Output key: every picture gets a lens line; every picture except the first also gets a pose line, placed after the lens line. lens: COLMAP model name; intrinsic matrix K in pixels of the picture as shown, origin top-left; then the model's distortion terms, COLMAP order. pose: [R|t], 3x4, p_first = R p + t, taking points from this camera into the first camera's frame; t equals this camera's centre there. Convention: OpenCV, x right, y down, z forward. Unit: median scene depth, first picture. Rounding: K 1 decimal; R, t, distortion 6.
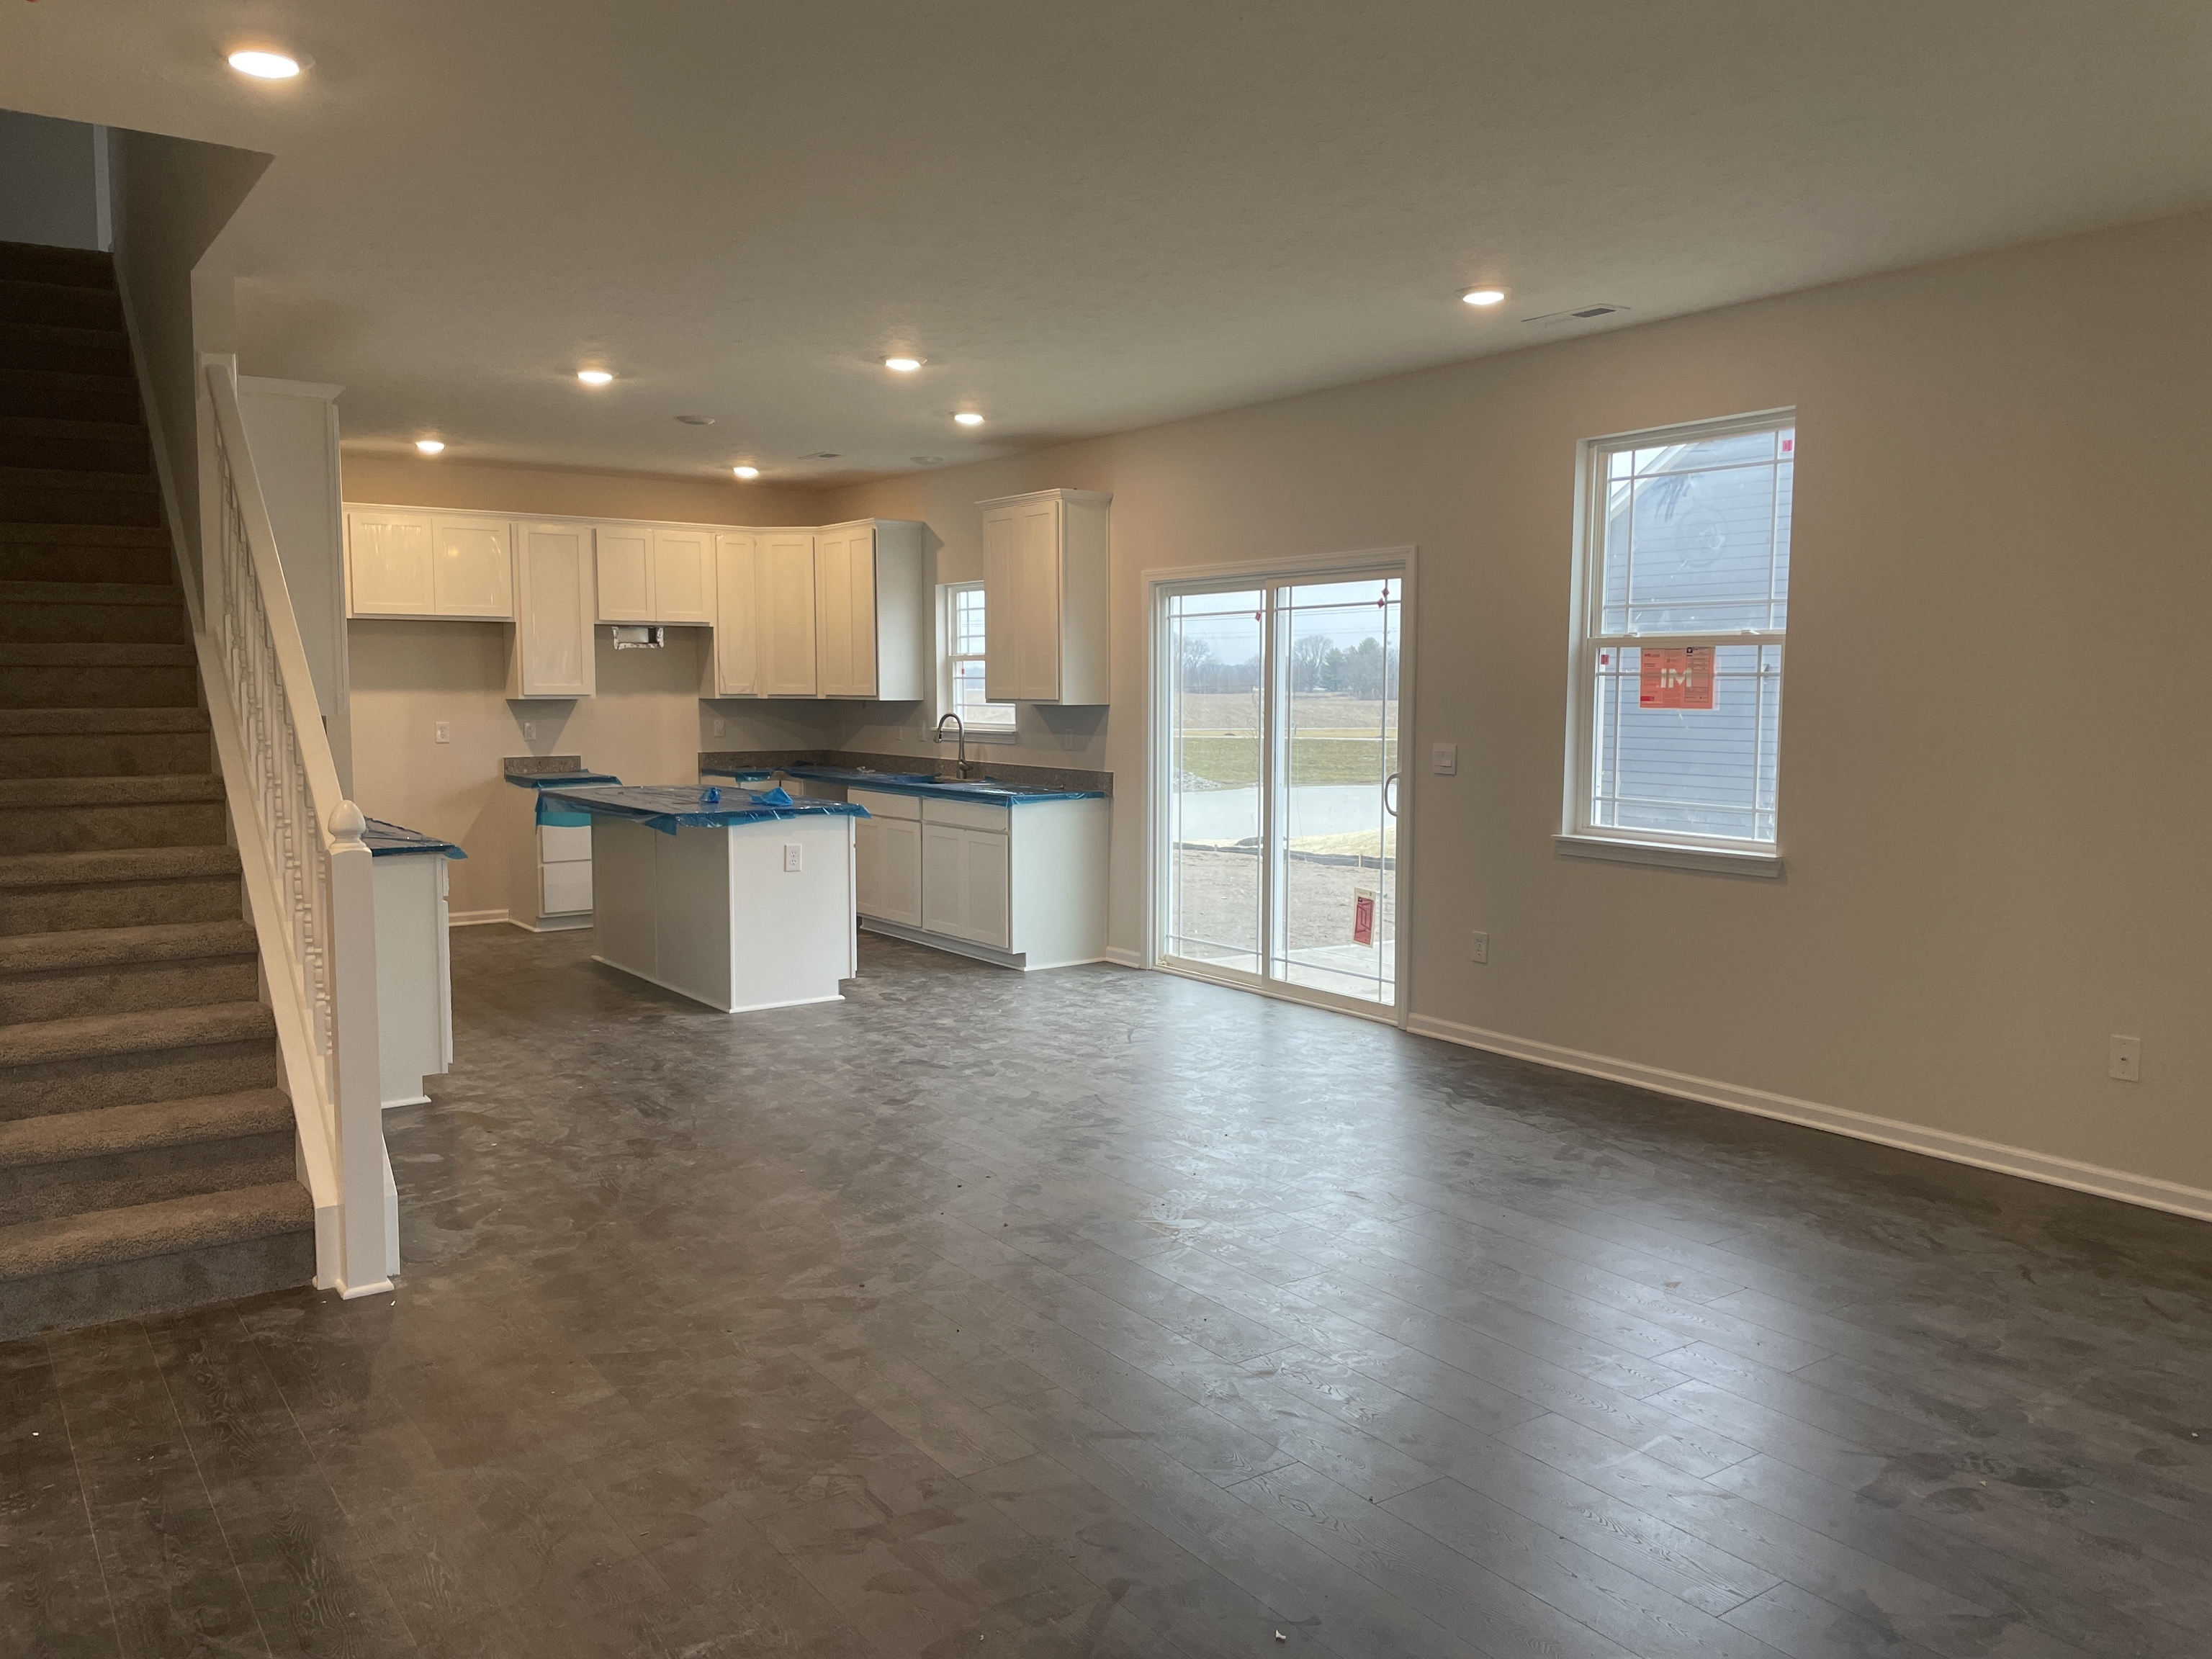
lens RADIAL K [[1784.4, 0, 1167.2], [0, 1784.4, 867.1], [0, 0, 1]] dist [0.090058, -0.005027]
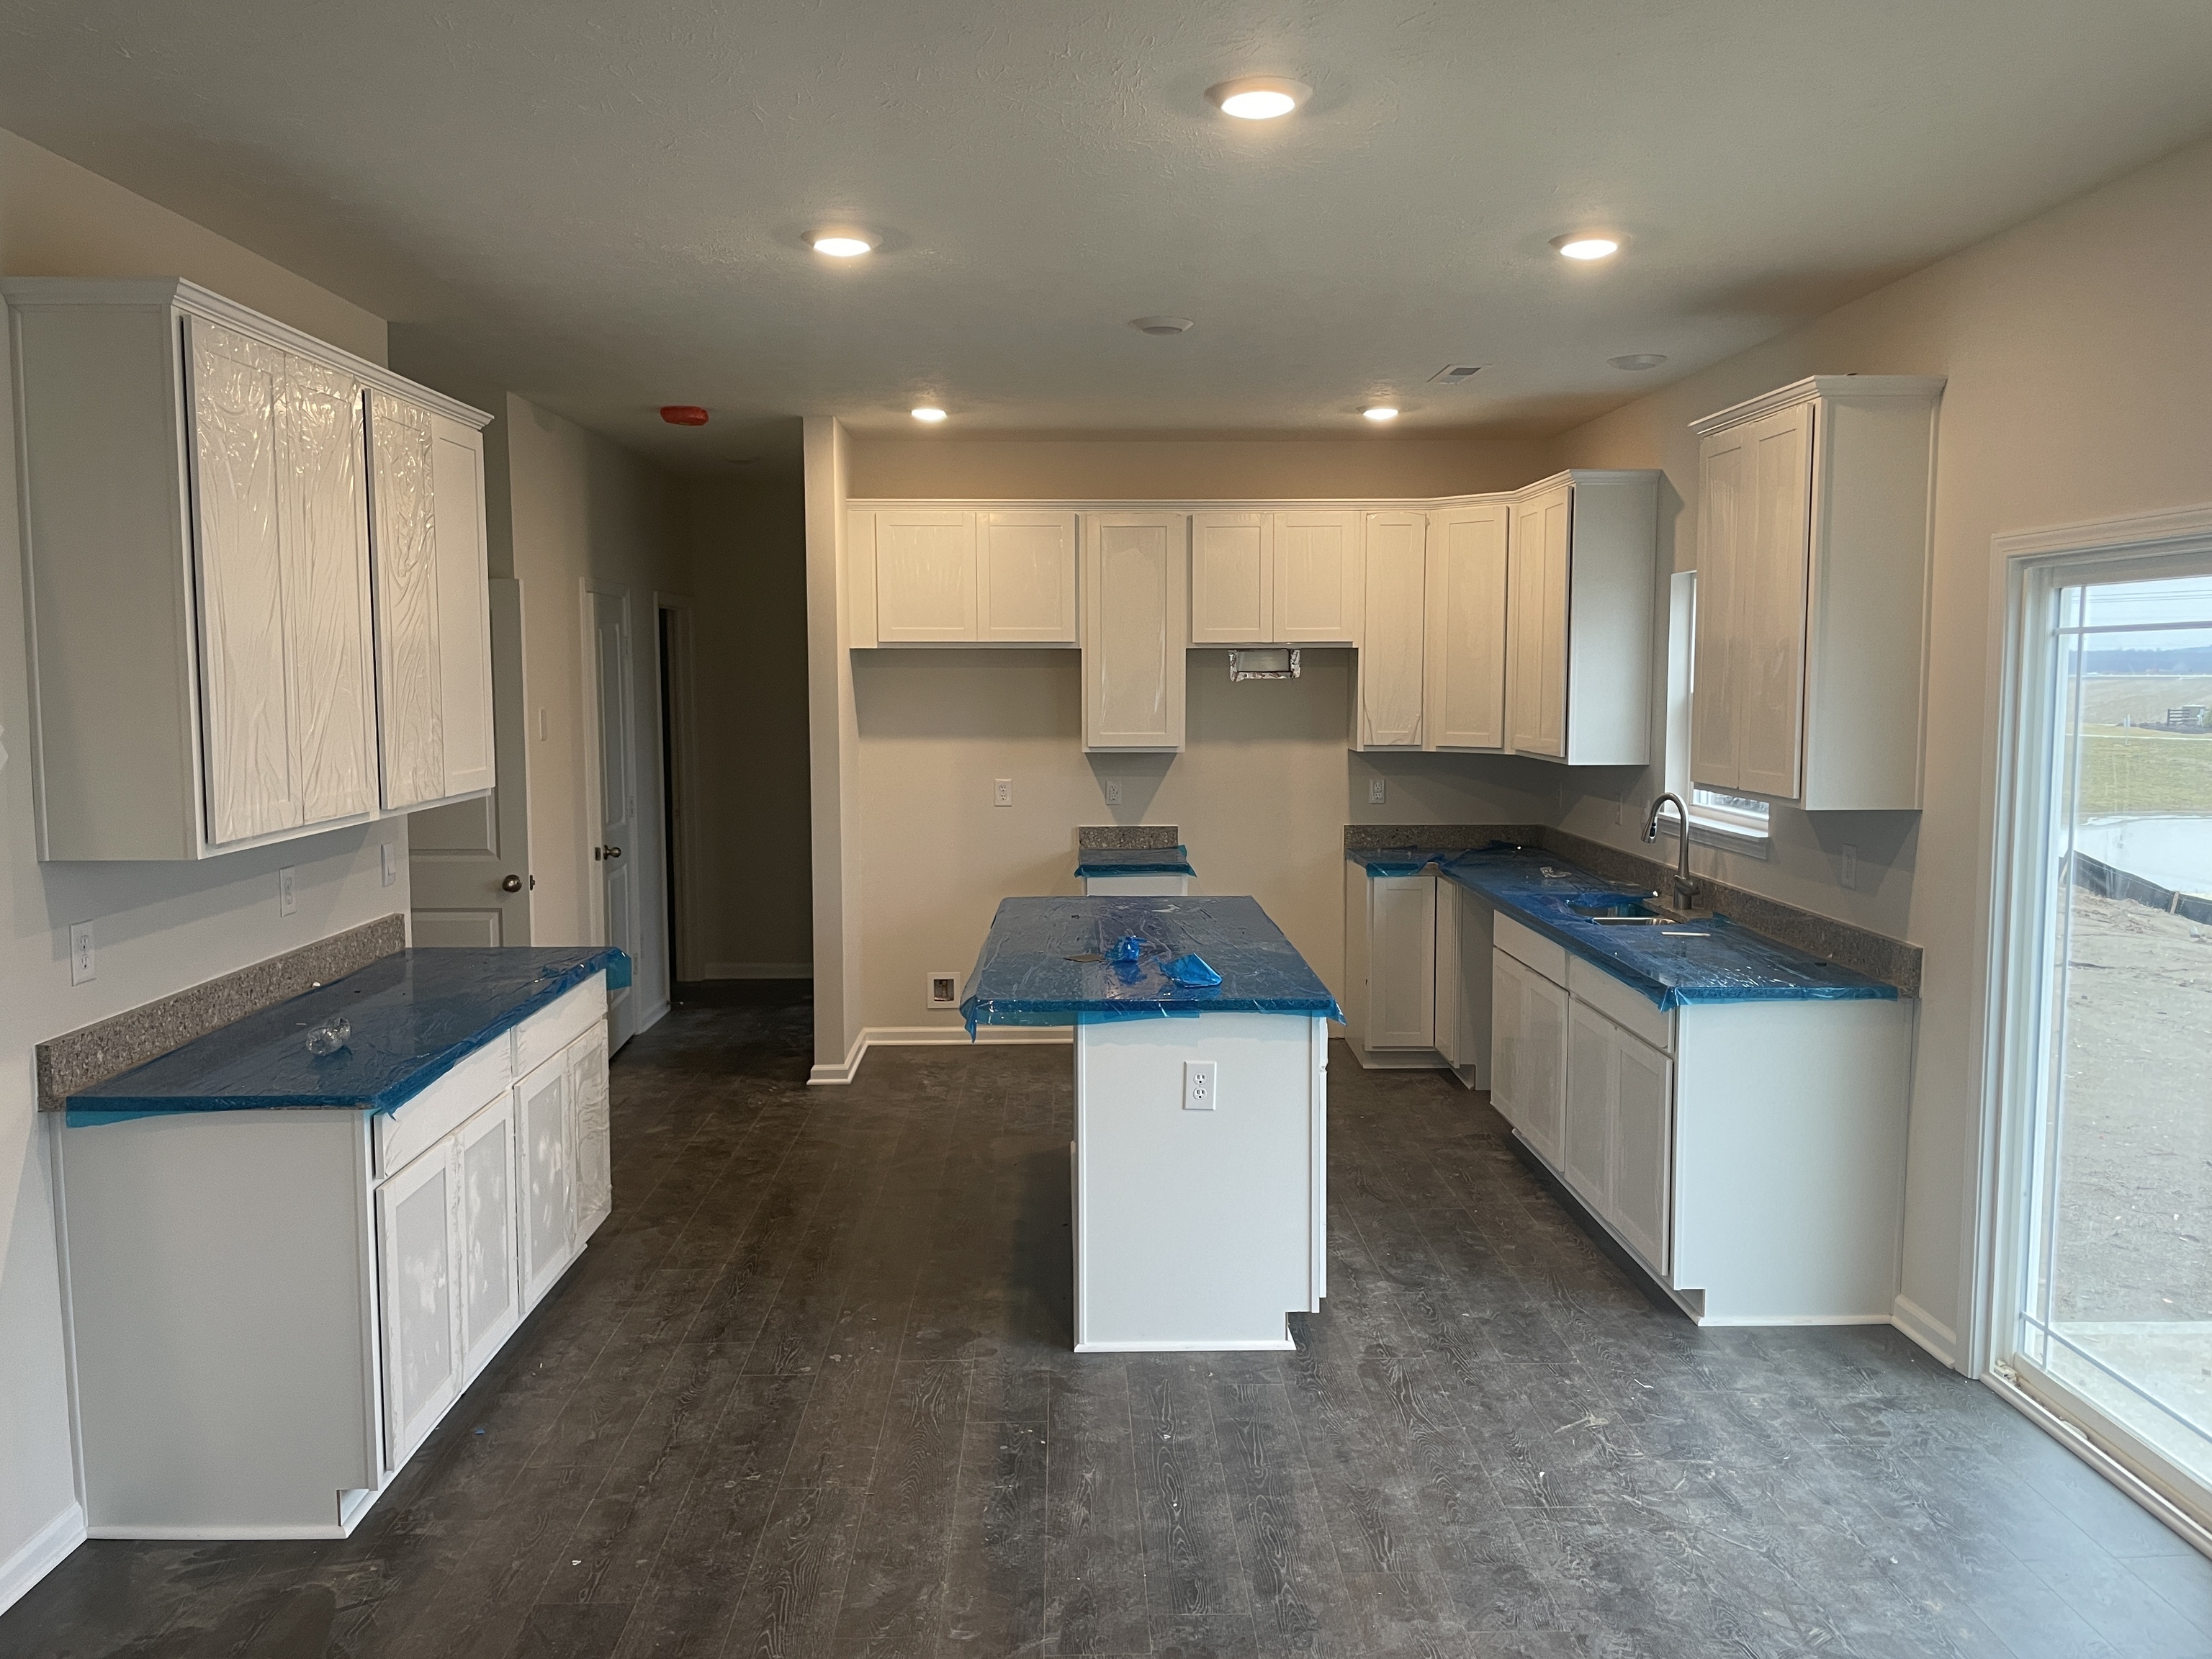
lens RADIAL K [[1784.4, 0, 1062.4], [0, 1784.4, 827.4], [0, 0, 1]] dist [0.090058, -0.005027]
pose [[0.819976, 0.050337, -0.570181, 0.051027], [-0.059234, 0.998240, 0.002943, -0.063929], [0.569325, 0.031361, 0.821514, 0.396191]]
